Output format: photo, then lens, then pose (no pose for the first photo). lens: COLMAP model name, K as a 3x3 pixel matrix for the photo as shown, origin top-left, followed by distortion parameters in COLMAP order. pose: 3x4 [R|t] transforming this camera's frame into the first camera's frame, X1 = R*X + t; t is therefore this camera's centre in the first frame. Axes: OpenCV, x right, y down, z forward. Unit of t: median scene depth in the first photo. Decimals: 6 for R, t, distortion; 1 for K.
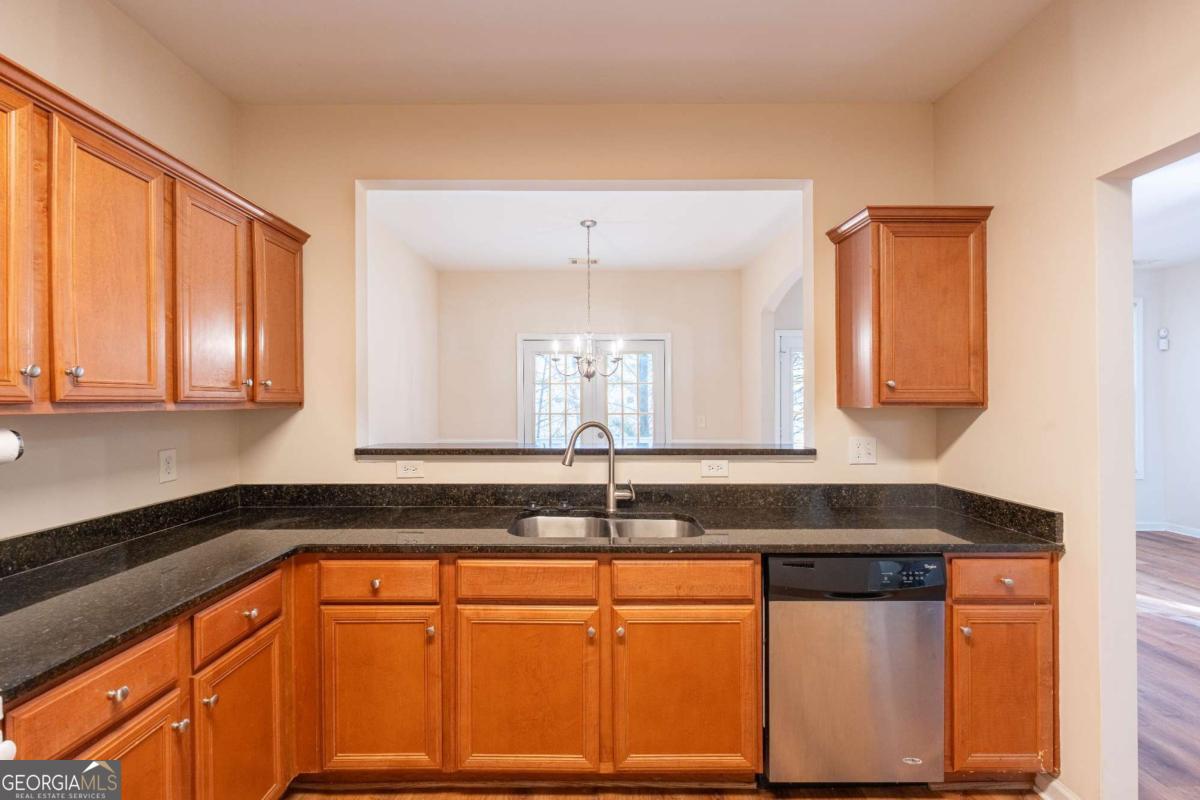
lens RADIAL K [[523.2, 0, 594.9], [0, 523.2, 401.7], [0, 0, 1]] dist [-0.001547, -0.000081]
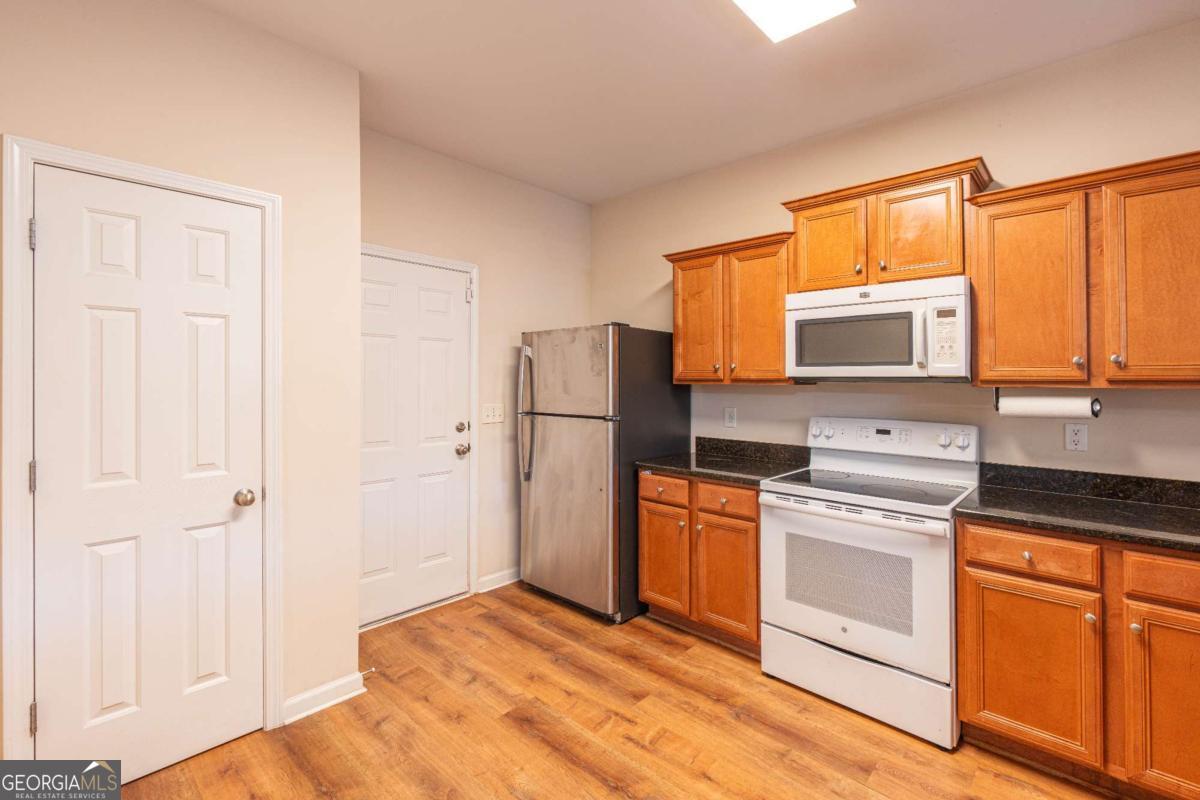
lens RADIAL K [[526.5, 0, 605.2], [0, 526.5, 376.9], [0, 0, 1]] dist [0.003417, -0.000236]
pose [[-0.674952, -0.003510, -0.737853, 0.751822], [-0.003373, 0.999993, -0.001672, -0.000985], [0.737854, 0.001360, -0.674959, 0.695715]]
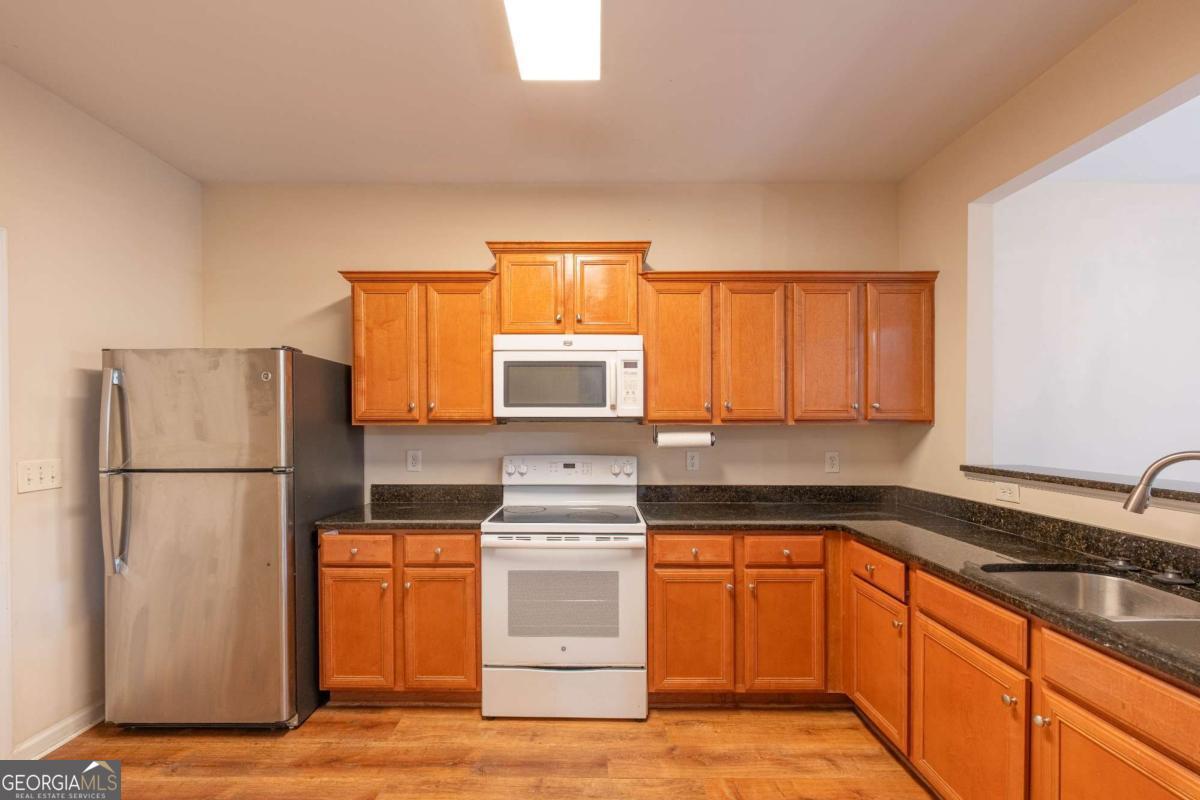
lens RADIAL K [[527.6, 0, 588.3], [0, 527.6, 425.2], [0, 0, 1]] dist [-0.000274, 0.000023]
pose [[-0.000146, 0.010887, -0.999941, 0.802941], [-0.002689, 0.999937, 0.010888, 0.000963], [0.999996, 0.002690, -0.000117, 0.334027]]
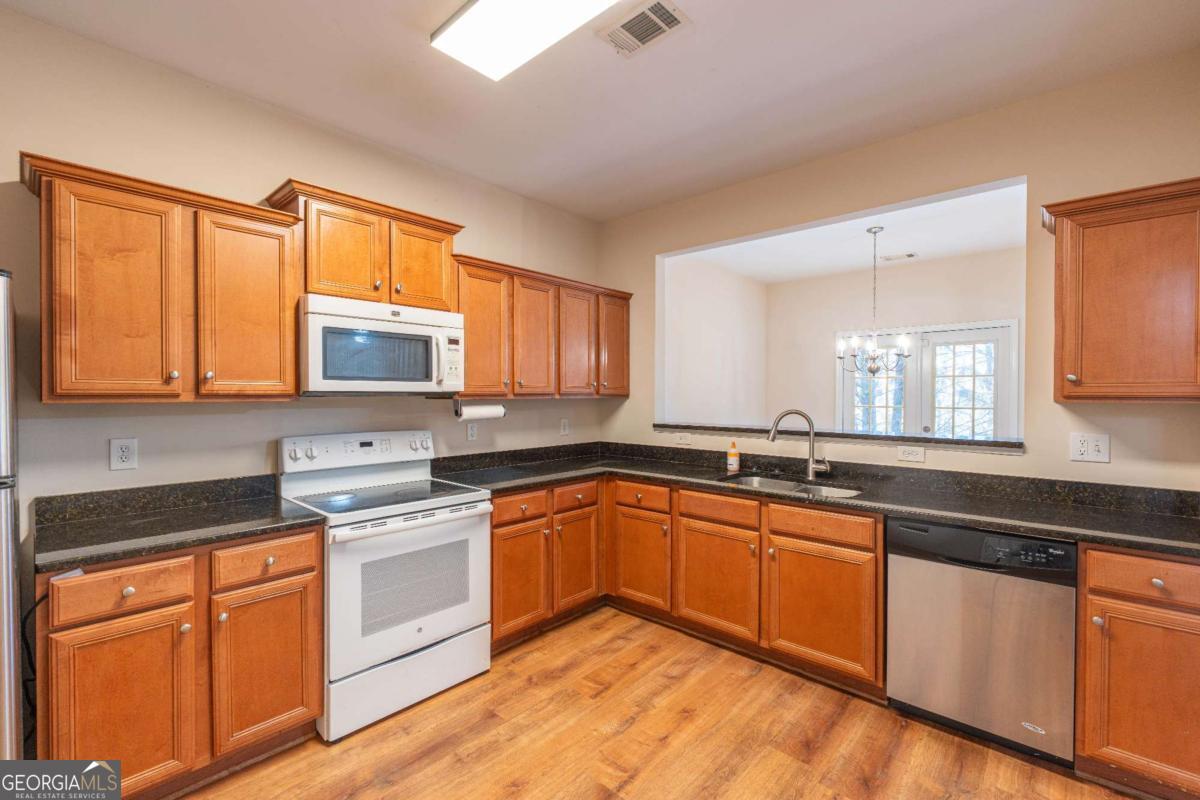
lens RADIAL K [[513.7, 0, 601.5], [0, 513.7, 397.7], [0, 0, 1]] dist [0.000804, 0.000027]
pose [[0.744602, 0.006781, -0.667474, 0.643651], [-0.003099, 0.999973, 0.006702, -0.000362], [0.667501, -0.002922, 0.744603, -0.382537]]
